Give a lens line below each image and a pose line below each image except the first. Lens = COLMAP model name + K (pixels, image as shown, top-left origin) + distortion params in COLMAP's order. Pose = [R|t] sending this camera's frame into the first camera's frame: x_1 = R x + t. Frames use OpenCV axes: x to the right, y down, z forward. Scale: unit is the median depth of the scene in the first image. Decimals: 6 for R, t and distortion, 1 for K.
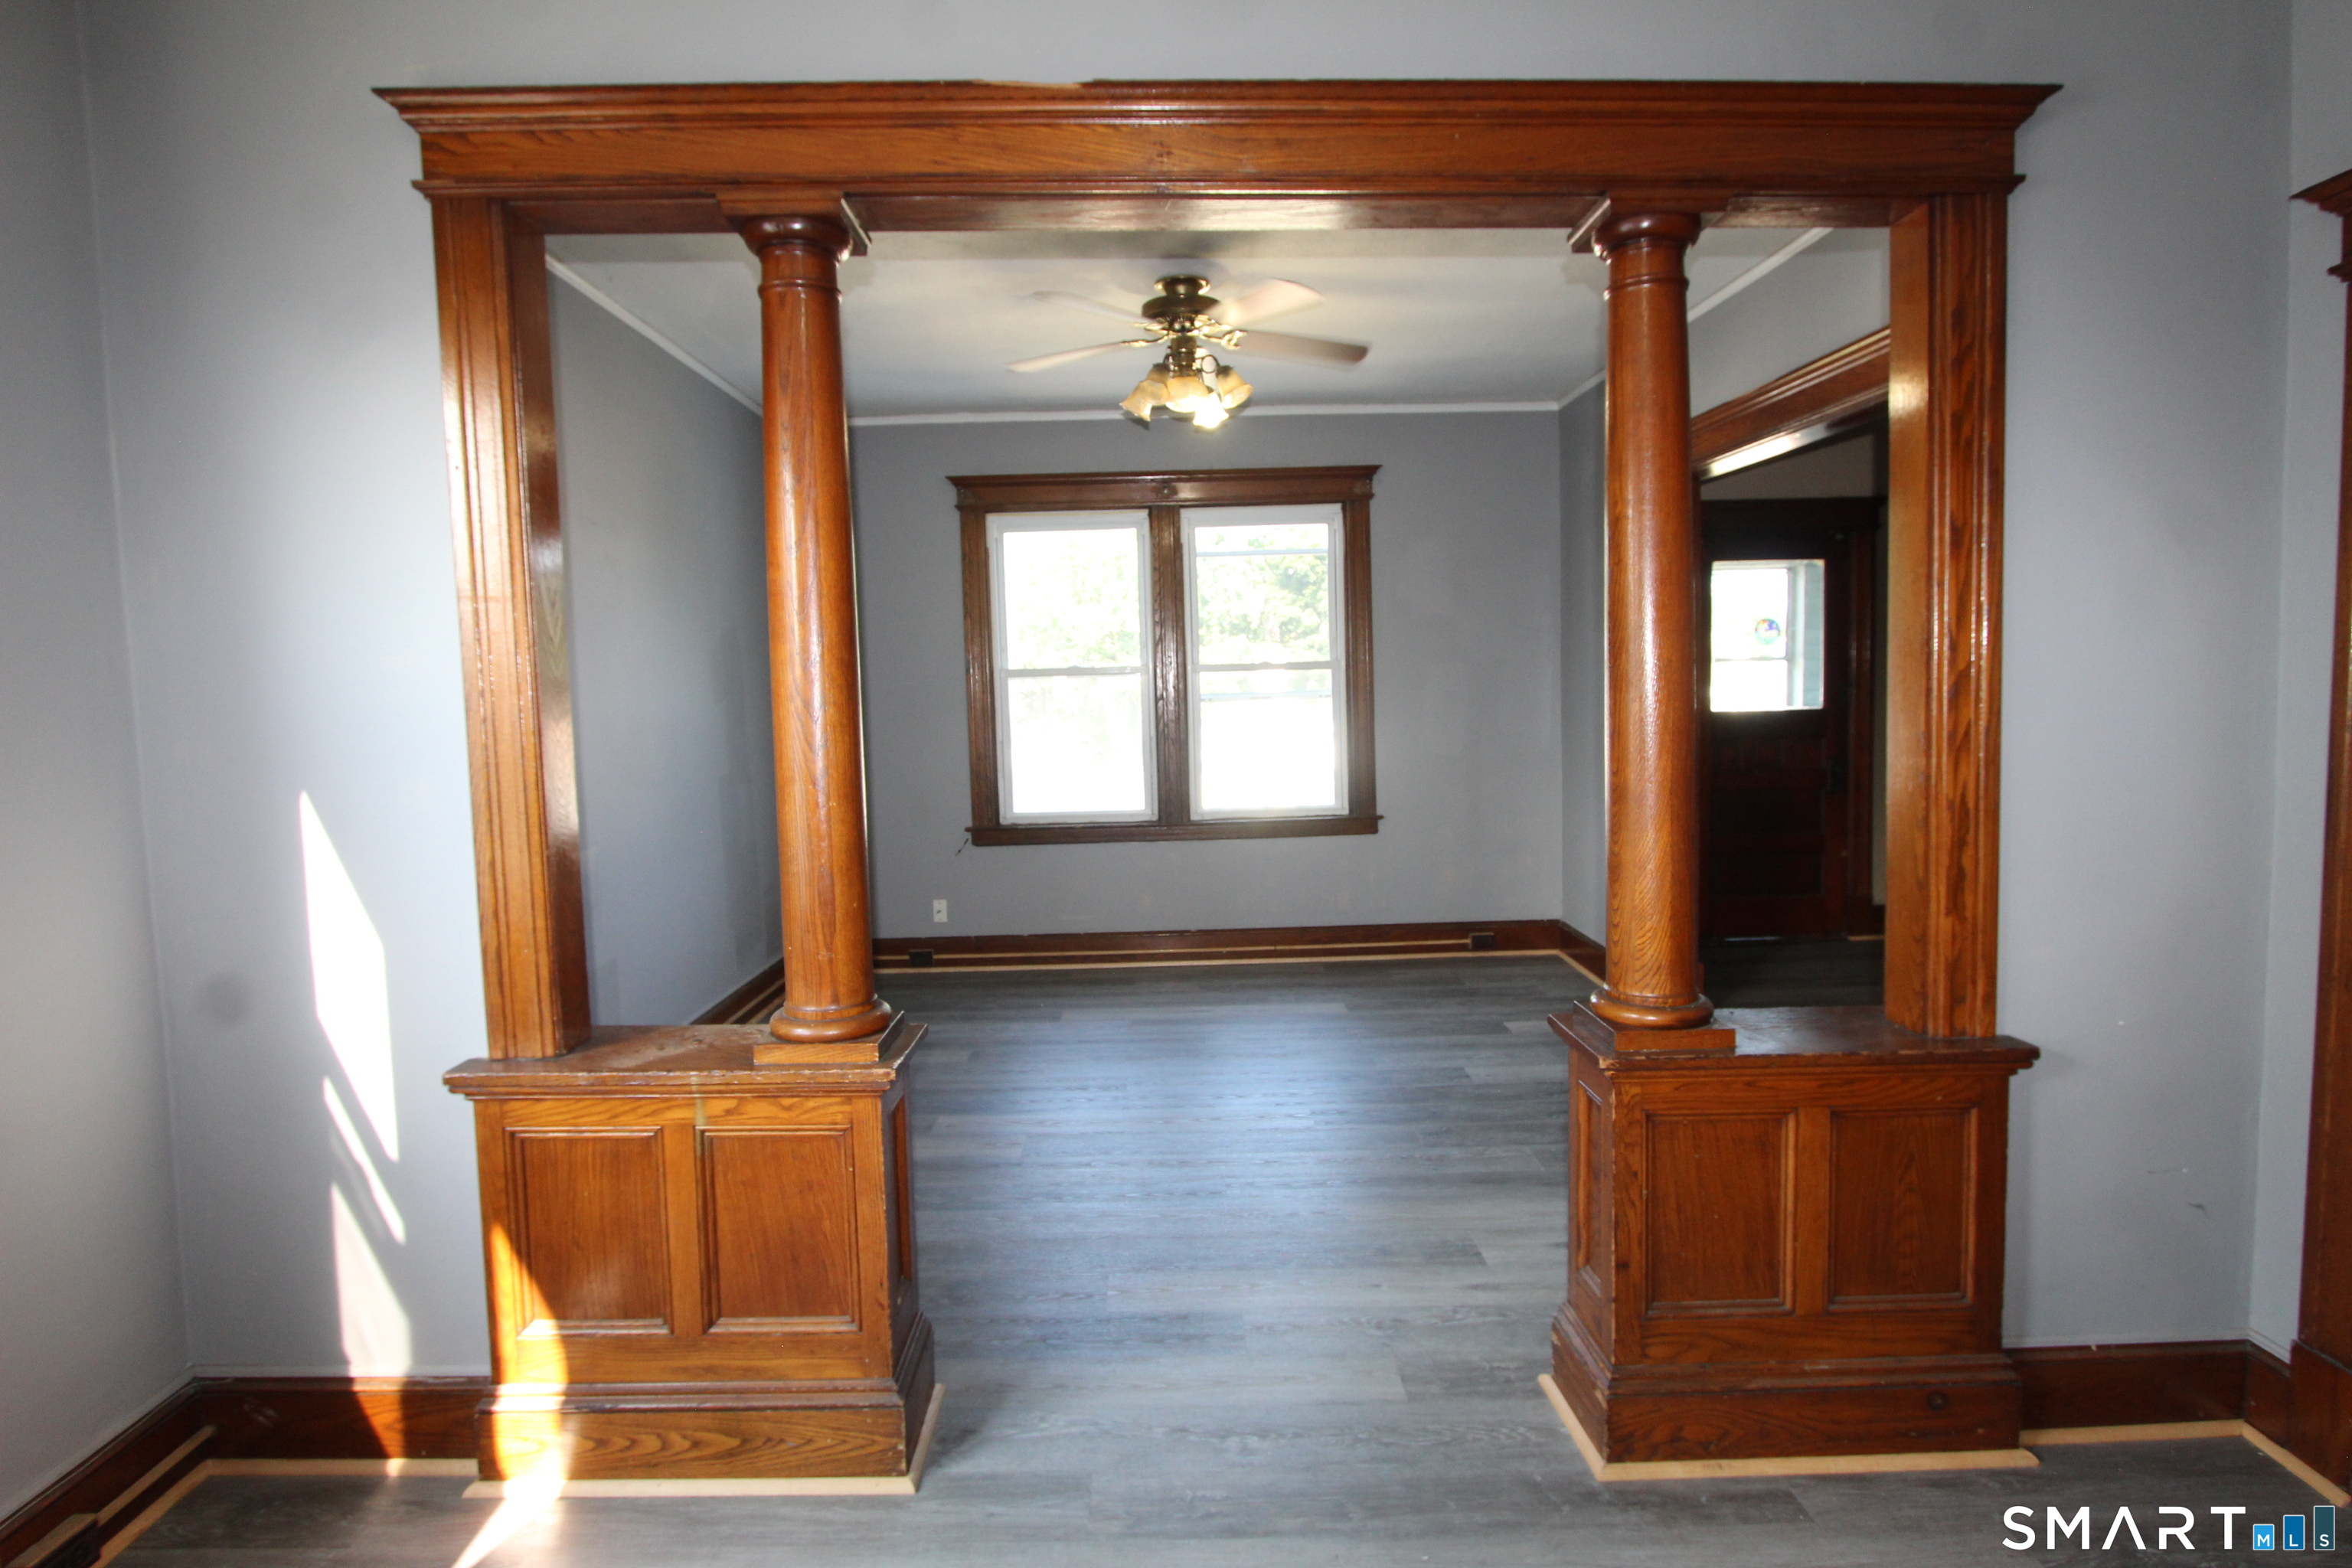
lens RADIAL K [[1225.3, 0, 1182.1], [0, 1225.3, 741.0], [0, 0, 1]] dist [-0.001438, -0.000133]
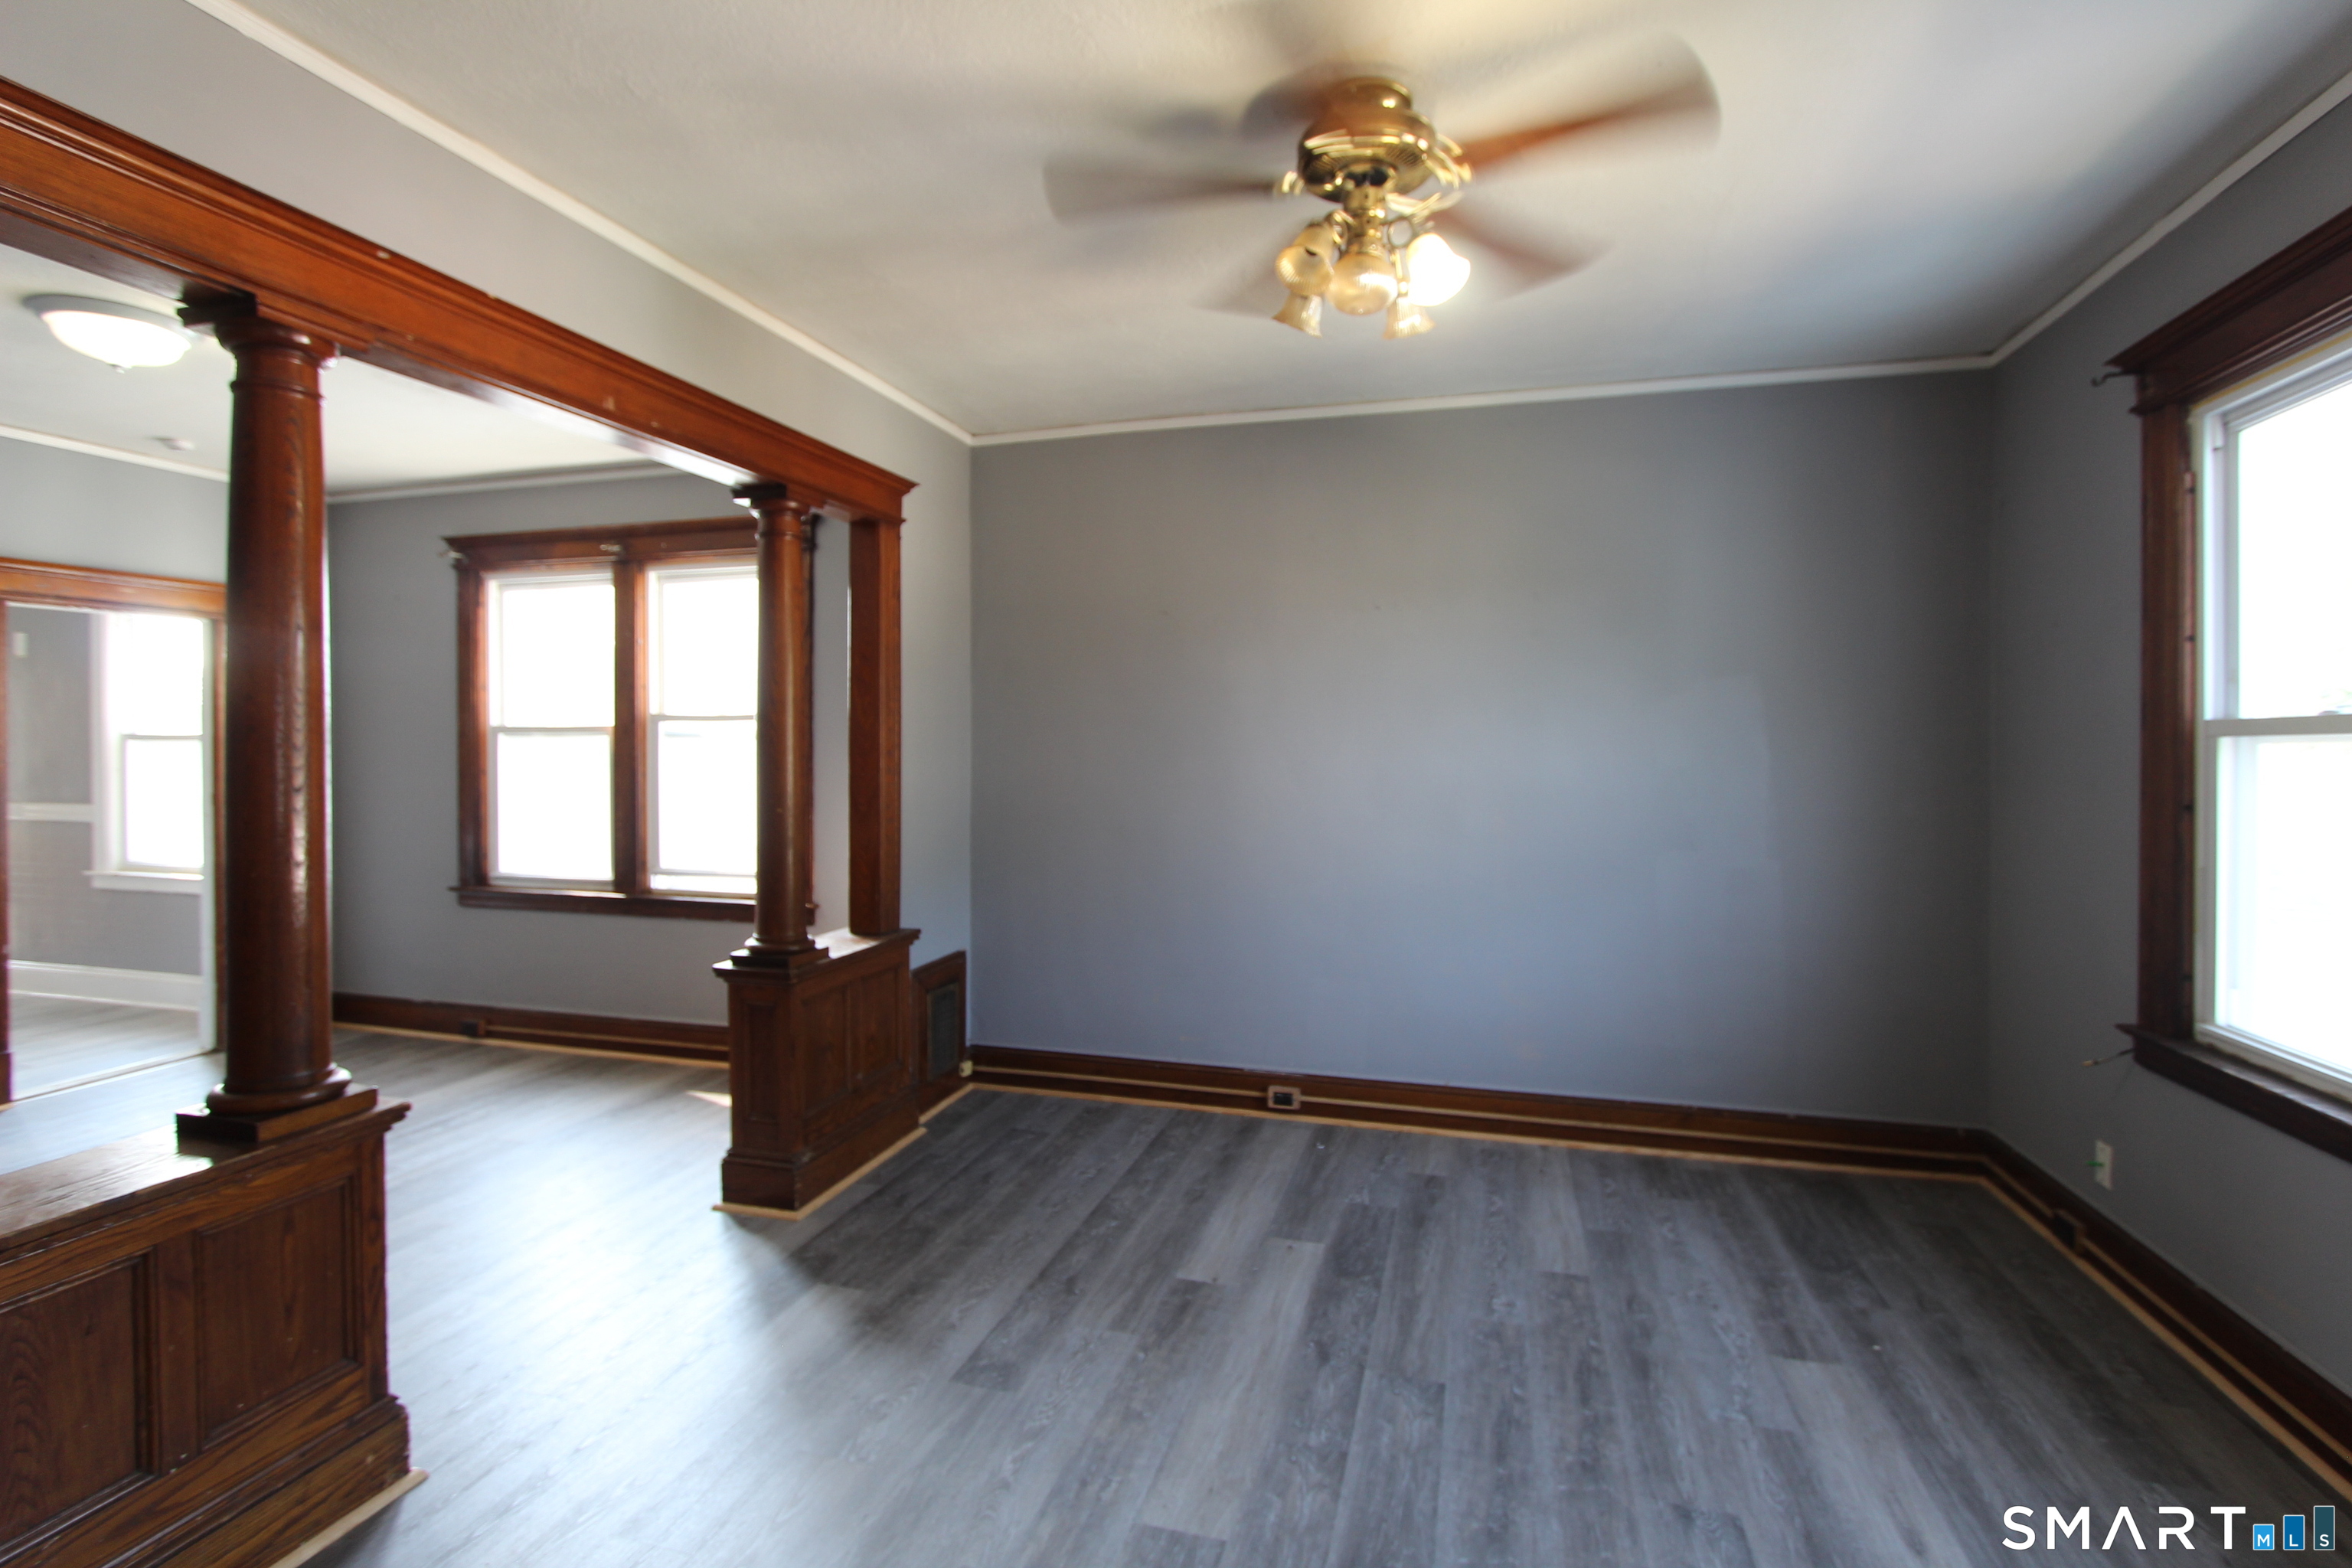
lens RADIAL K [[1129.2, 0, 1176.9], [0, 1129.2, 767.7], [0, 0, 1]] dist [-0.016711, 0.002505]
pose [[0.316435, -0.001062, 0.948614, -0.998126], [0.051950, 0.998518, -0.016212, 0.025761], [-0.947191, 0.054411, 0.316021, -0.047214]]
